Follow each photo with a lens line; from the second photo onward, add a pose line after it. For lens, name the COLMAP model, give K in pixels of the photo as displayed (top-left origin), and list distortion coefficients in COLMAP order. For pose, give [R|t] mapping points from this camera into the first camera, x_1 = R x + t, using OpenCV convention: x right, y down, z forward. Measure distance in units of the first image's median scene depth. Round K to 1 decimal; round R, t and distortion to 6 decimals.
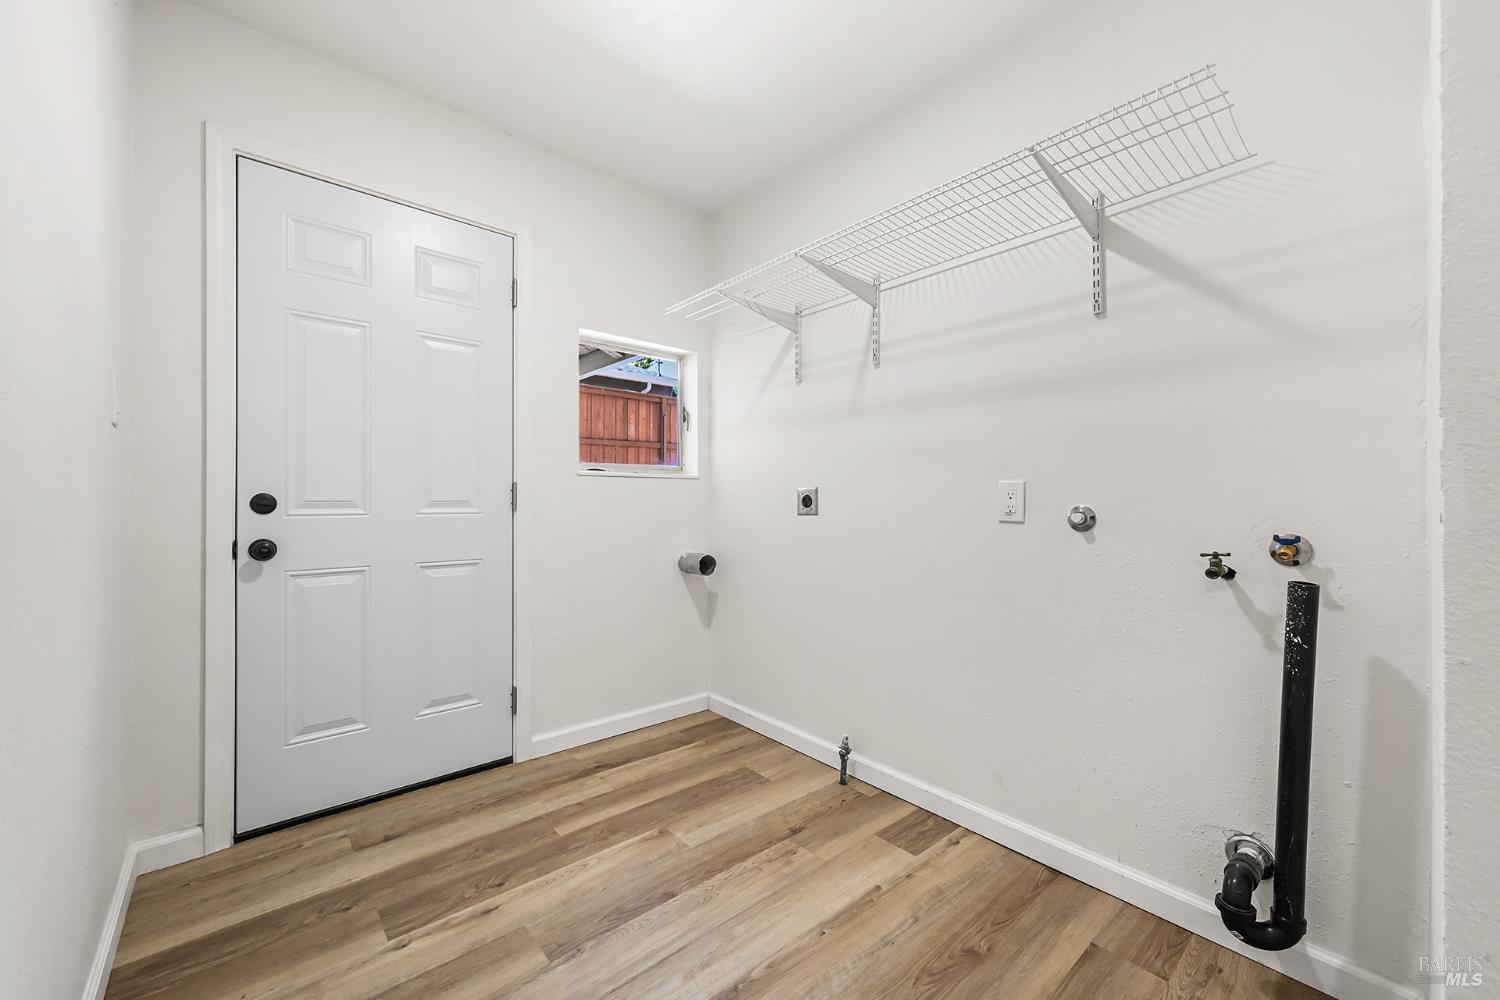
lens RADIAL K [[591.9, 0, 749.3], [0, 591.9, 504.0], [0, 0, 1]] dist [-0.005158, 0.000745]
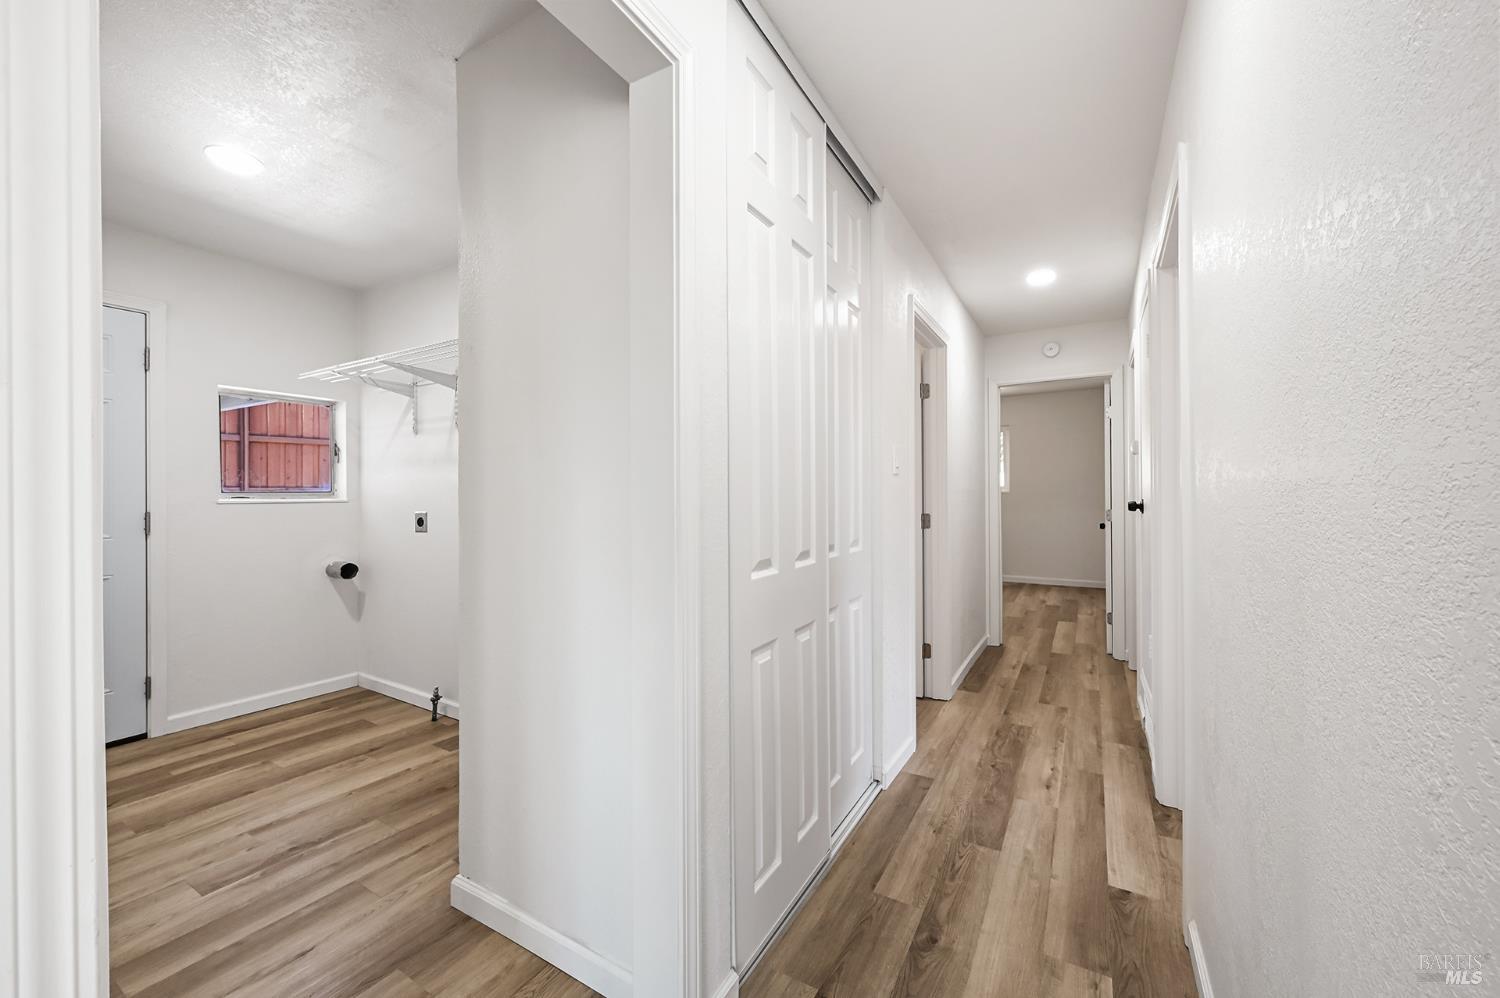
lens RADIAL K [[593.2, 0, 746.0], [0, 593.2, 496.3], [0, 0, 1]] dist [-0.001543, 0.000533]
pose [[0.950925, -0.004486, 0.309390, 0.403433], [0.004288, 0.999990, 0.001321, -0.064977], [-0.309392, 0.000071, 0.950934, -0.558945]]
